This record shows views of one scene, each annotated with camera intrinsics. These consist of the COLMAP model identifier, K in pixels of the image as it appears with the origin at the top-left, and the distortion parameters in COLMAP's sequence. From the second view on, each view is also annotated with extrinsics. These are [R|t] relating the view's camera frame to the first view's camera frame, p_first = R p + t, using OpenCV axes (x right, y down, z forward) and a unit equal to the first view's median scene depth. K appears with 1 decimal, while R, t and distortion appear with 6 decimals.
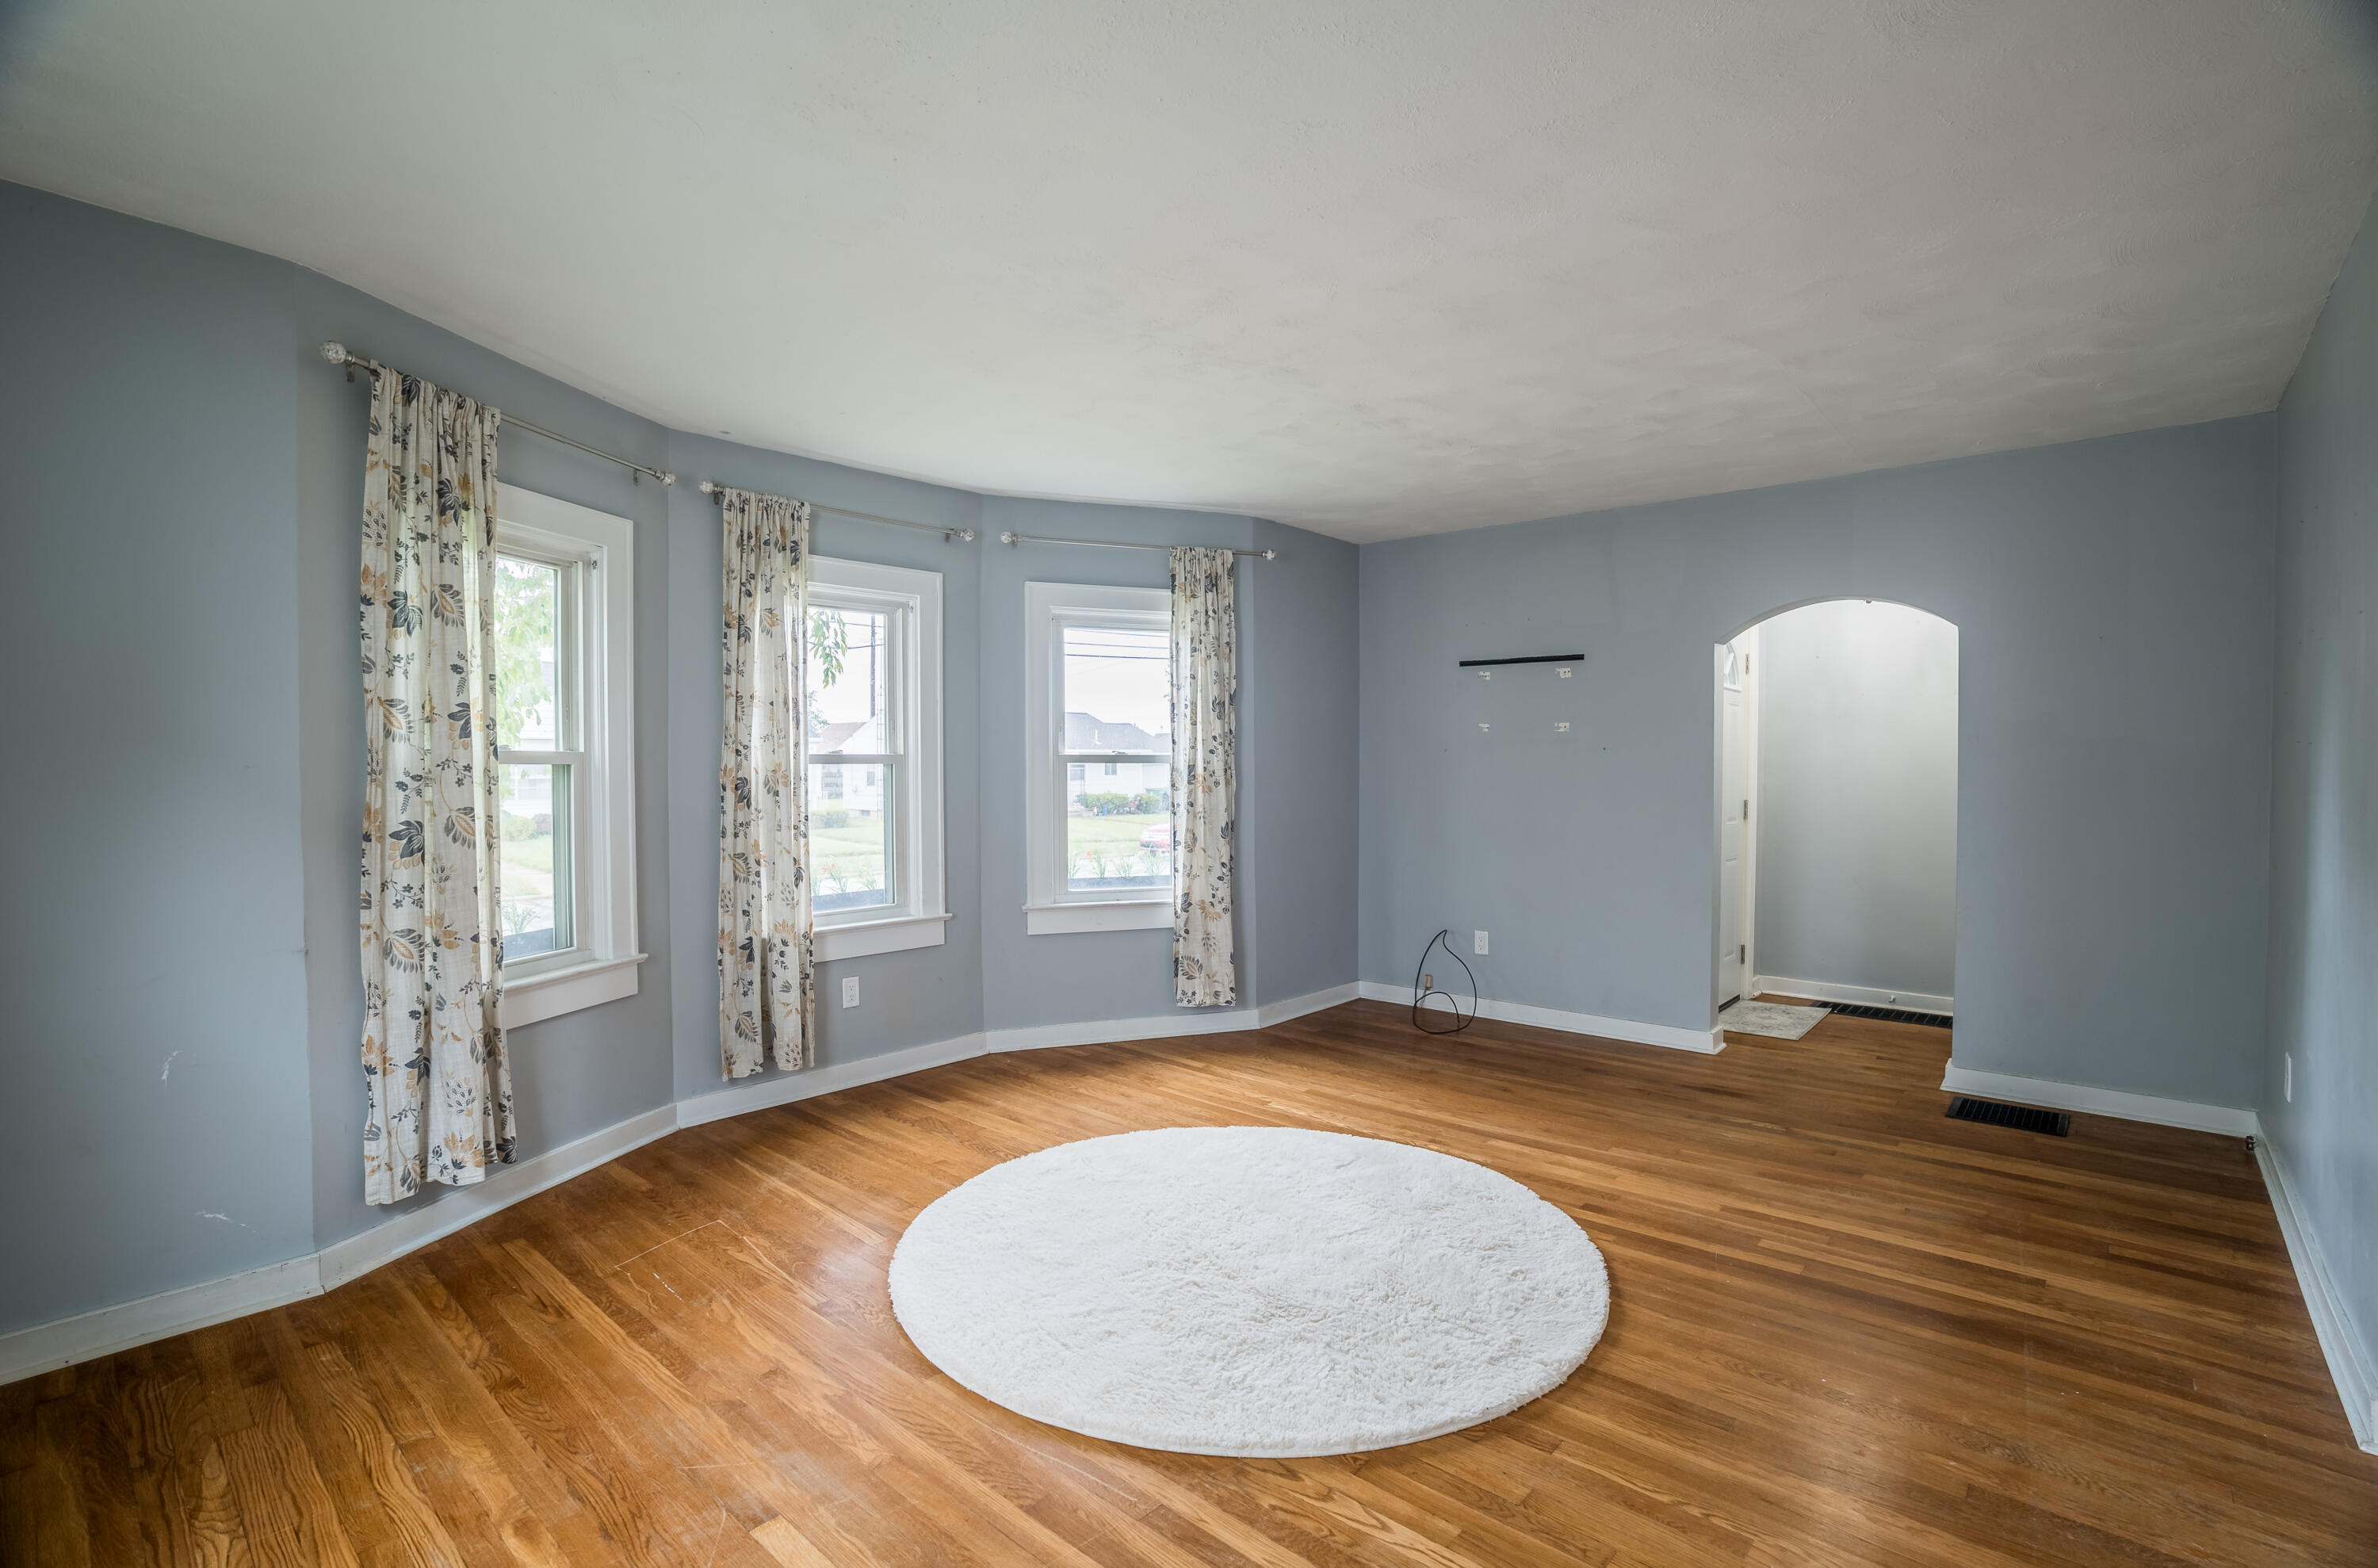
lens RADIAL K [[1083.6, 0, 1189.0], [0, 1083.6, 784.0], [0, 0, 1]] dist [-0.013606, 0.011754]
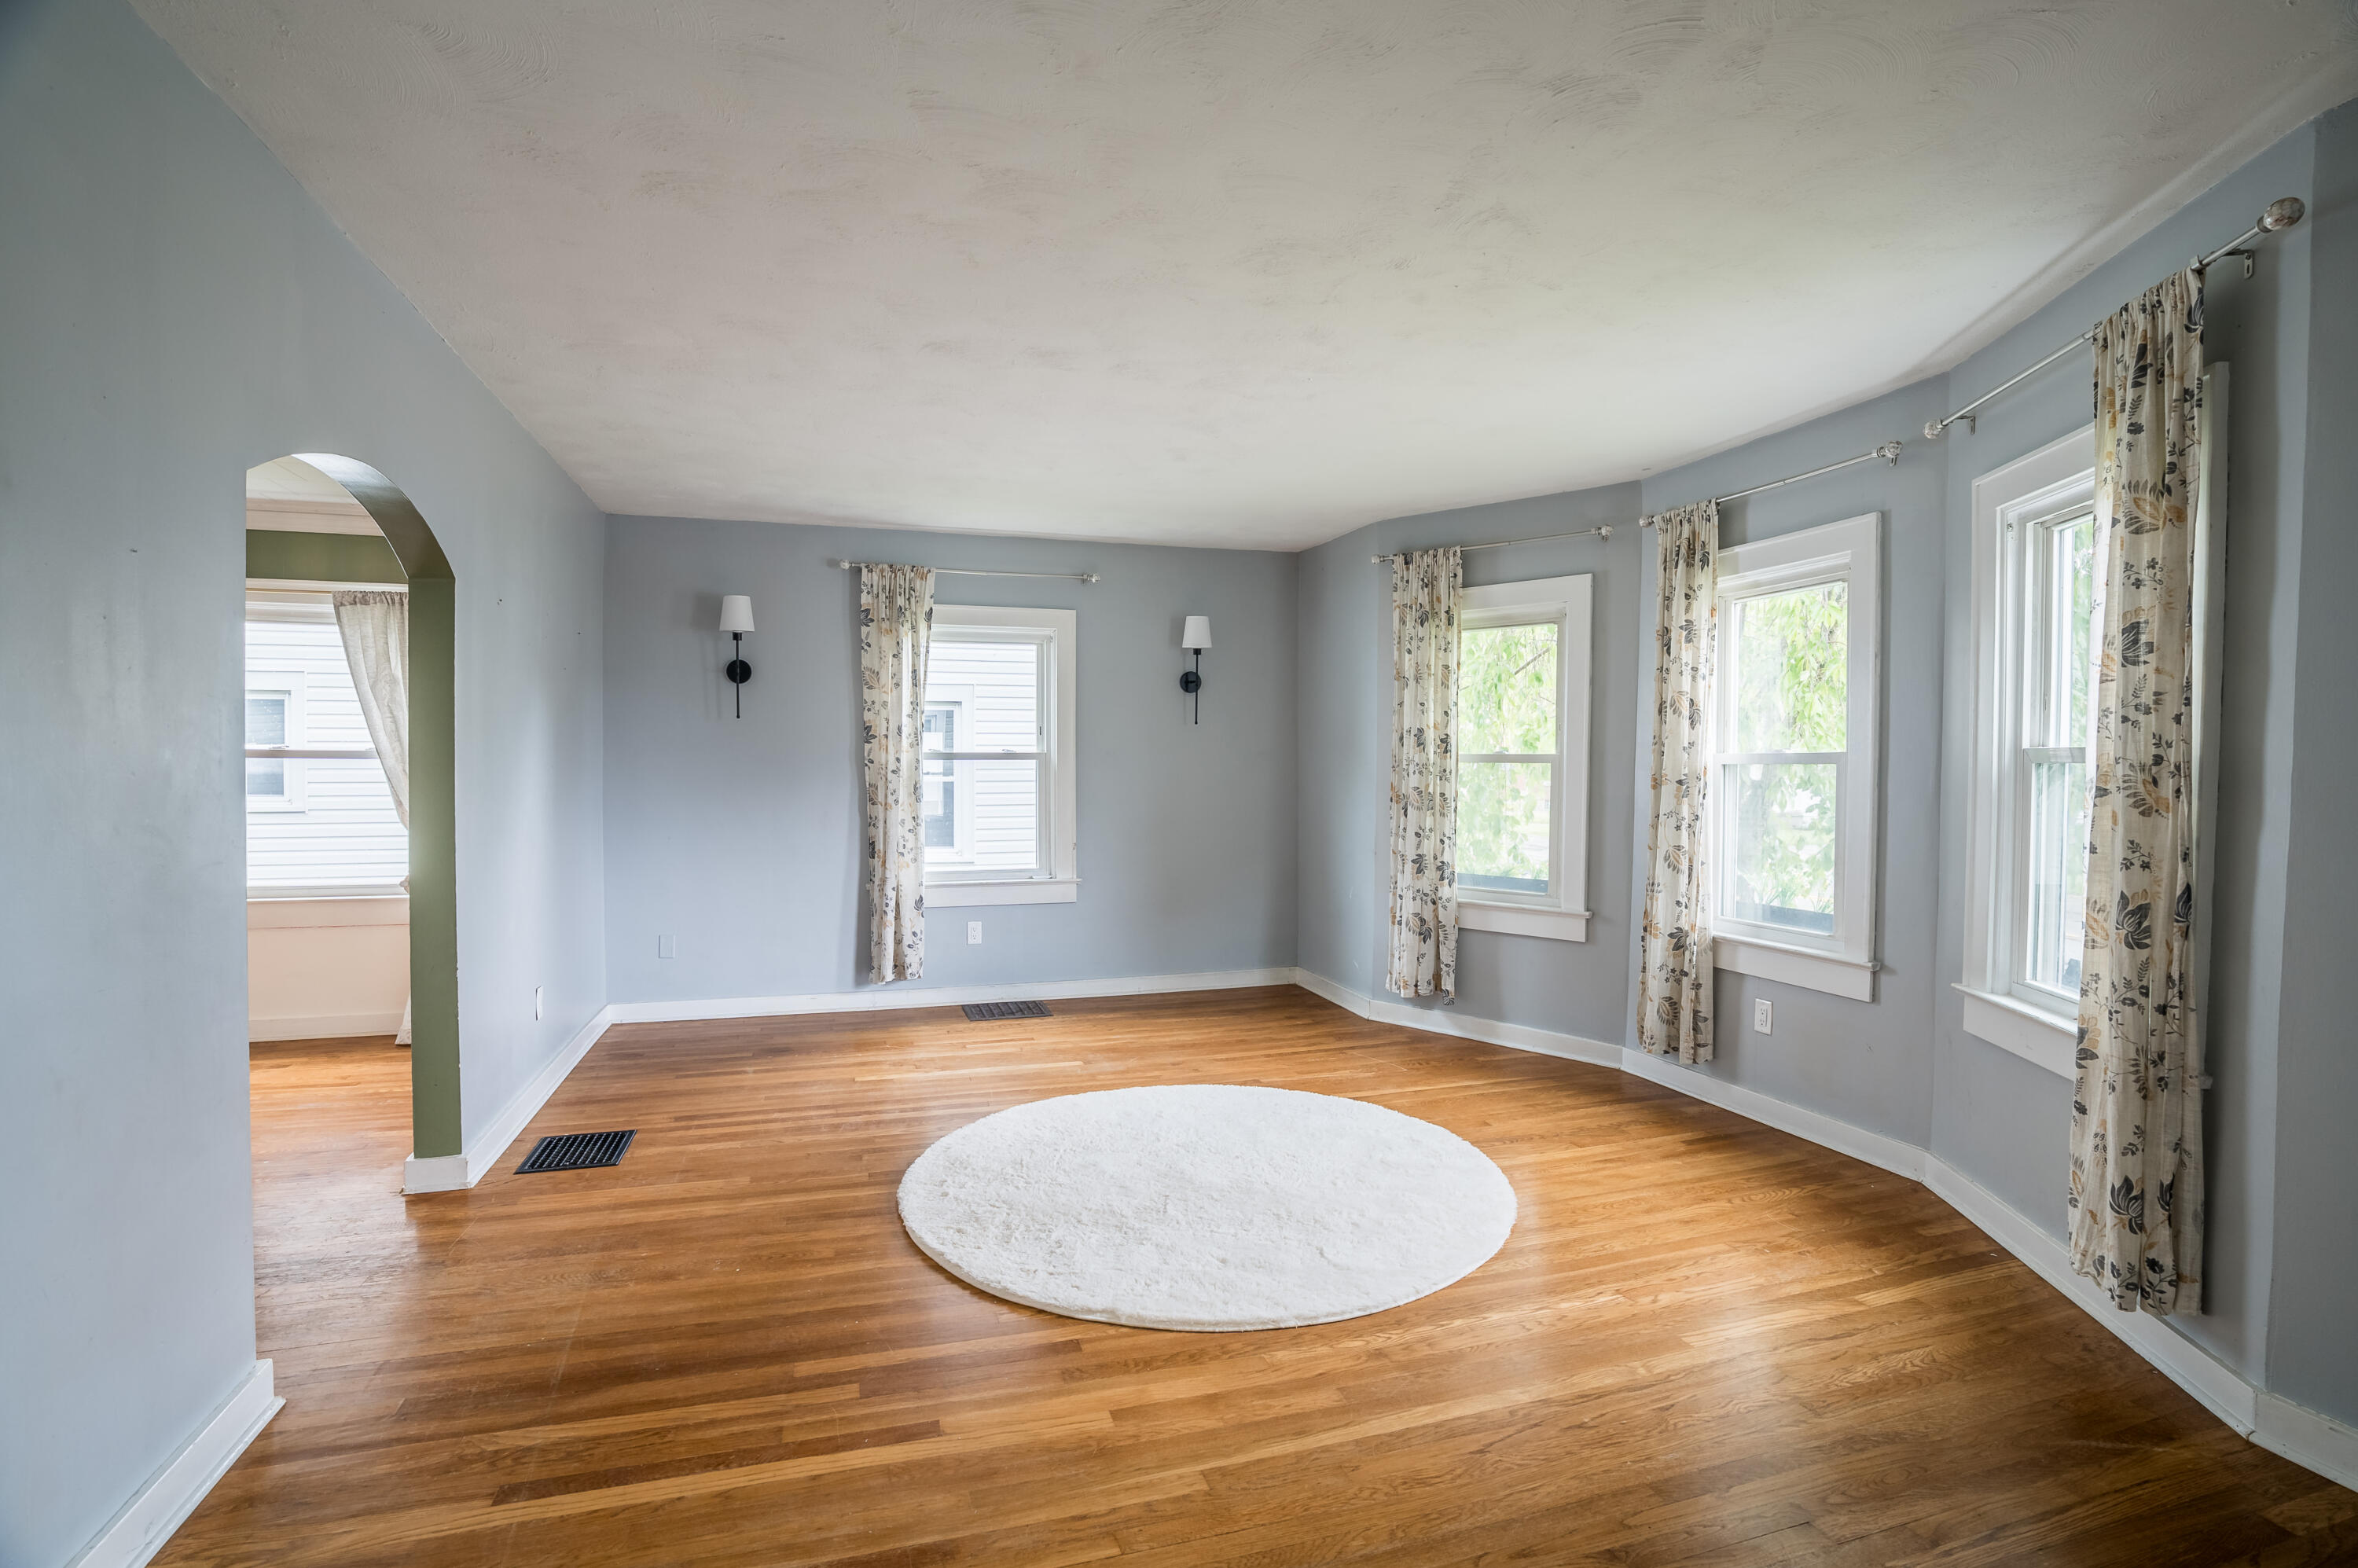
lens RADIAL K [[1070.6, 0, 1179.0], [0, 1070.6, 784.0], [0, 0, 1]] dist [-0.001617, -0.000041]
pose [[-0.510249, 0.005989, -0.860006, 0.813974], [-0.012643, 0.999815, 0.014464, -0.006591], [0.859934, 0.018253, -0.510079, 1.209478]]
